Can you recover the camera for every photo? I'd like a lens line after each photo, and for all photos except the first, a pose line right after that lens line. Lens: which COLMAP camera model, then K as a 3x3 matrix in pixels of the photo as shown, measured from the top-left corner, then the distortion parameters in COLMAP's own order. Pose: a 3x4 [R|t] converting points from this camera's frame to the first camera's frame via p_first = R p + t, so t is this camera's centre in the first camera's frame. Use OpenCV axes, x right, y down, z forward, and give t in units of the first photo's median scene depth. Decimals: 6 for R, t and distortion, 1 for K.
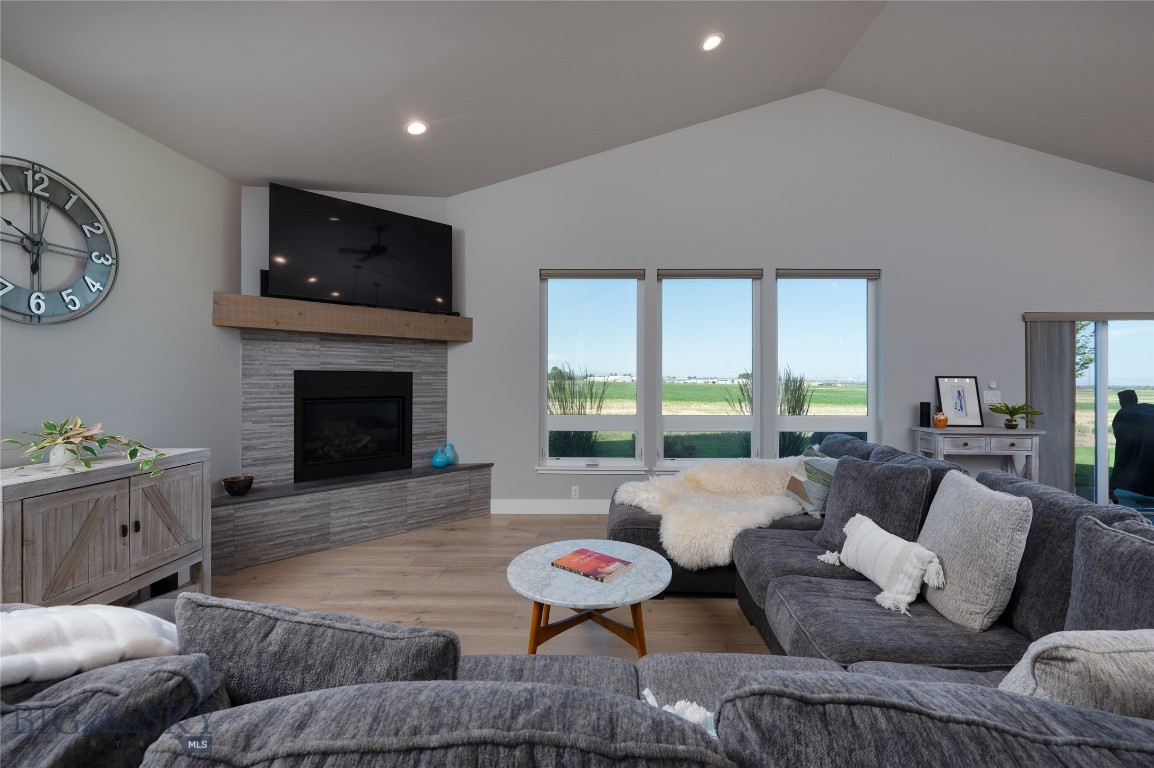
lens RADIAL K [[476.2, 0, 615.7], [0, 476.2, 377.3], [0, 0, 1]] dist [-0.000753, -0.000340]
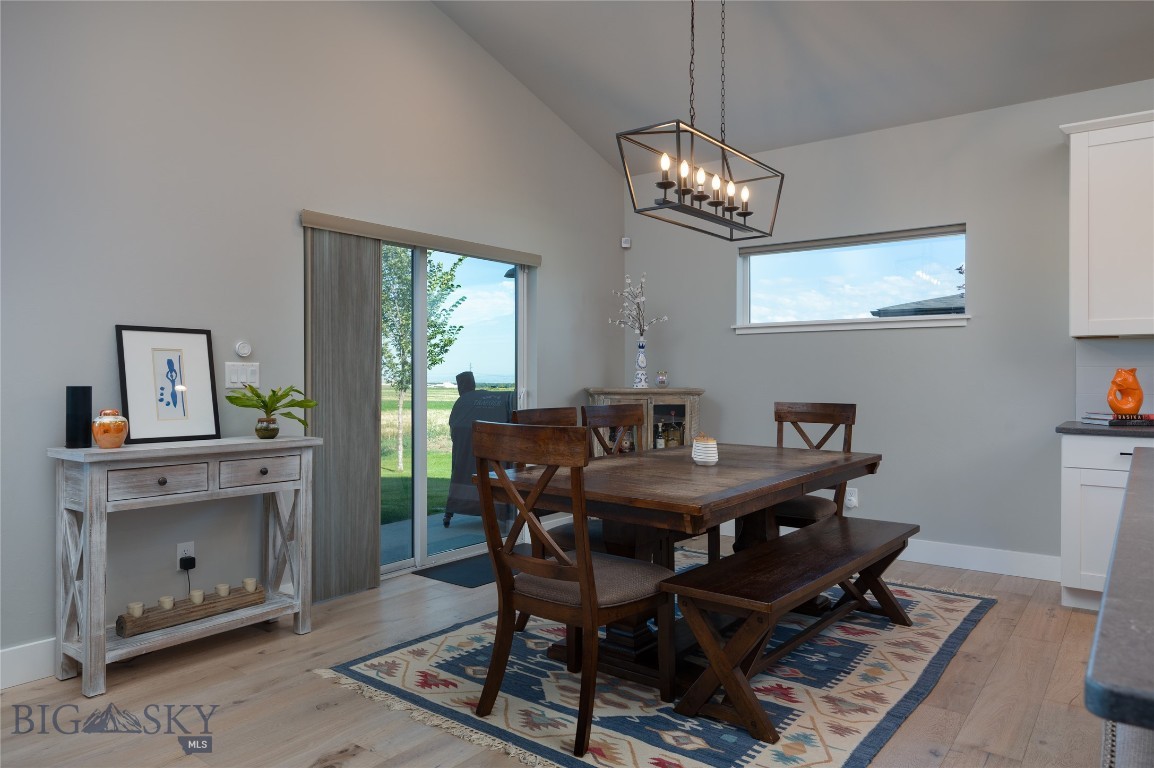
lens RADIAL K [[752.0, 0, 575.4], [0, 752.0, 374.6], [0, 0, 1]] dist [-0.029813, -0.000379]
pose [[0.602170, 0.000859, 0.798368, 0.484112], [-0.003676, 0.999992, 0.001696, 0.047851], [-0.798360, -0.003956, 0.602168, 0.342635]]
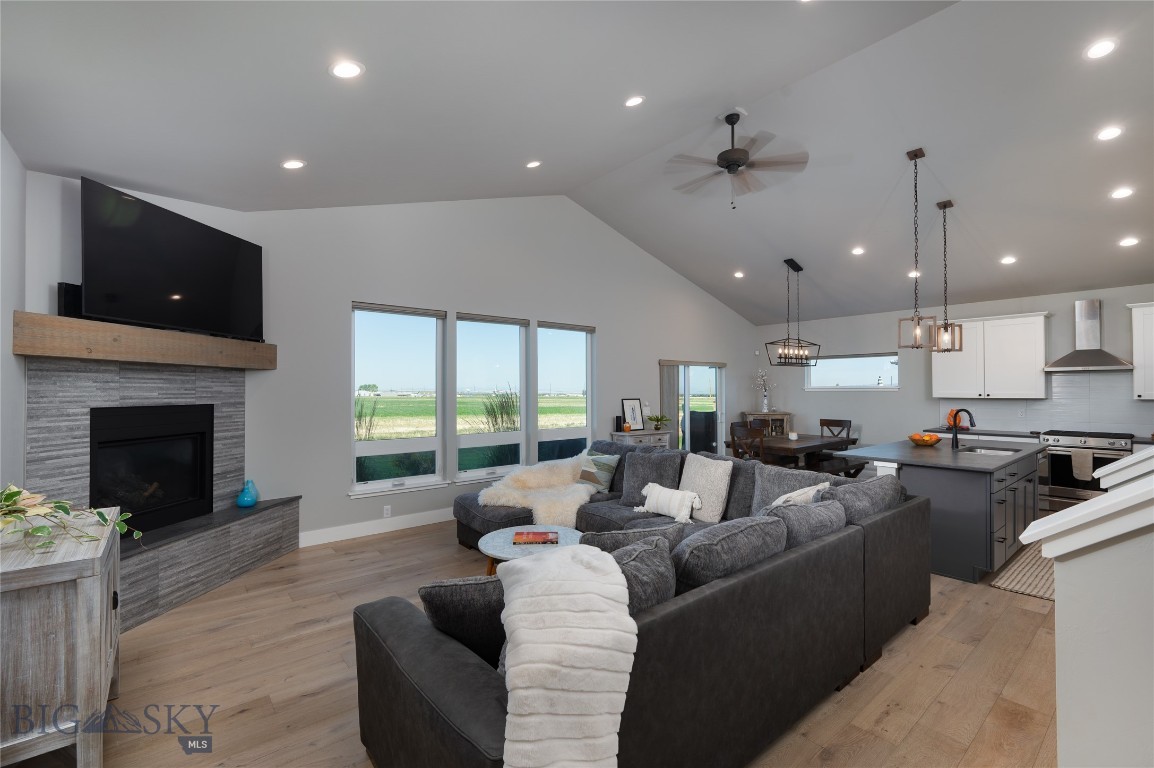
lens RADIAL K [[476.2, 0, 588.6], [0, 476.2, 383.9], [0, 0, 1]] dist [-0.000753, -0.000340]
pose [[0.763915, 0.006119, 0.645288, -0.510040], [0.000863, 0.999944, -0.010504, -0.042401], [-0.645317, 0.008581, 0.763867, -0.142686]]
